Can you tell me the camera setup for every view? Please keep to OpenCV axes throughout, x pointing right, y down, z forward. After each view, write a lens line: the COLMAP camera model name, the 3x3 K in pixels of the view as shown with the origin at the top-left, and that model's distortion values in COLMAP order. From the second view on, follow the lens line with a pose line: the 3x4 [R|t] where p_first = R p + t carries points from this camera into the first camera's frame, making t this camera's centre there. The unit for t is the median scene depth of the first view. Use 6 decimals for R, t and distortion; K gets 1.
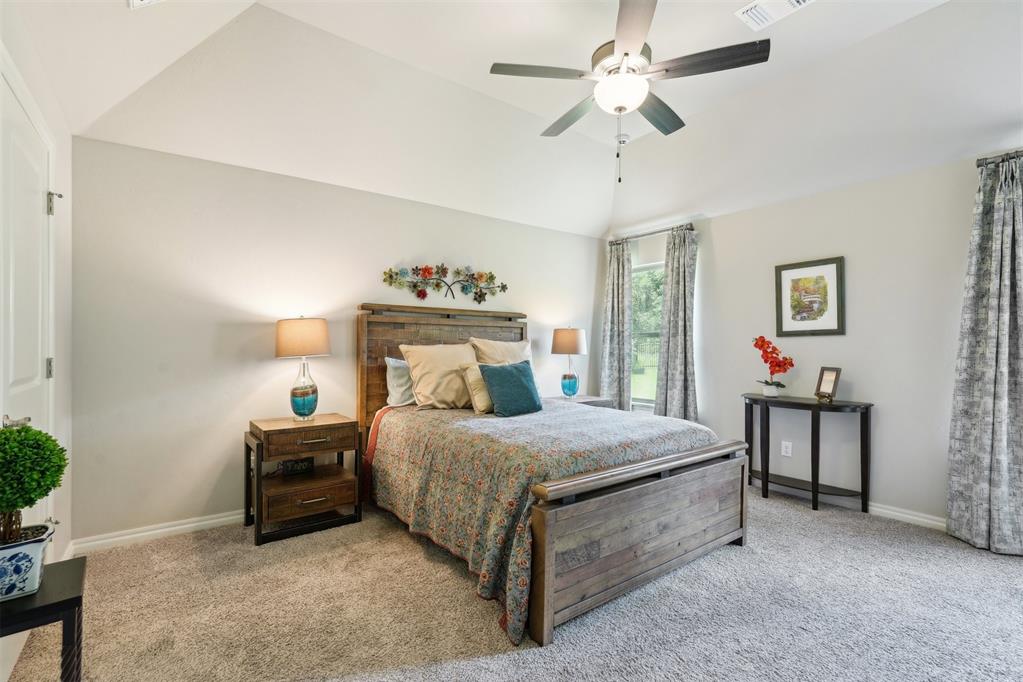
lens RADIAL K [[467.1, 0, 513.5], [0, 467.1, 346.5], [0, 0, 1]] dist [-0.018013, 0.008585]
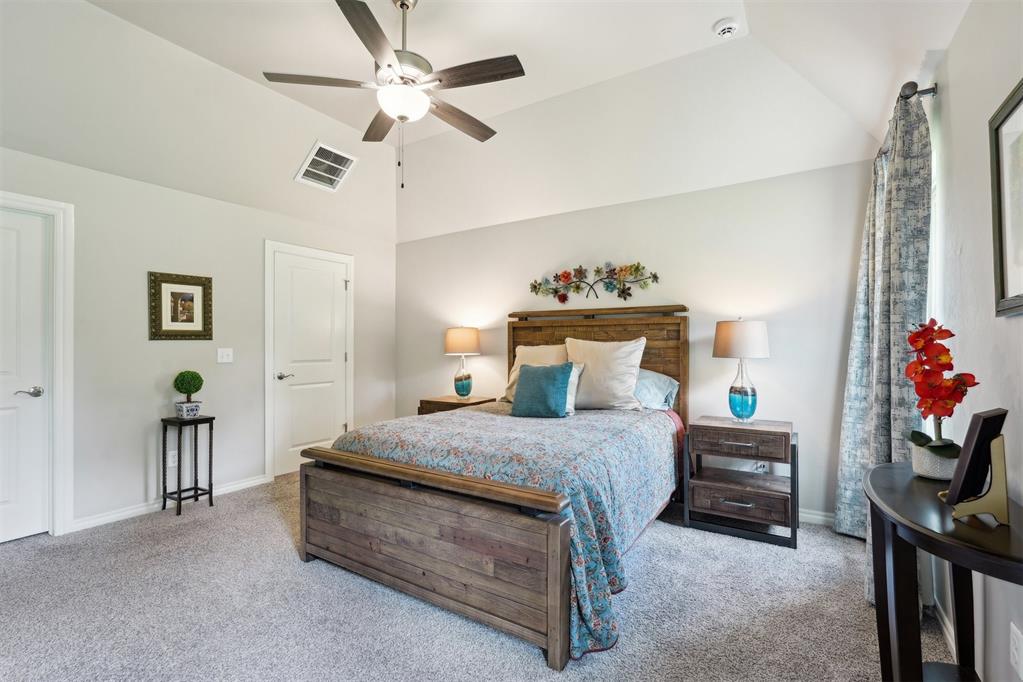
lens RADIAL K [[461.4, 0, 512.4], [0, 461.4, 338.7], [0, 0, 1]] dist [-0.018664, 0.008860]
pose [[0.344180, -0.018600, -0.938719, 0.745841], [0.000463, 0.999807, -0.019641, 0.001339], [0.938903, 0.006325, 0.344123, 0.520808]]
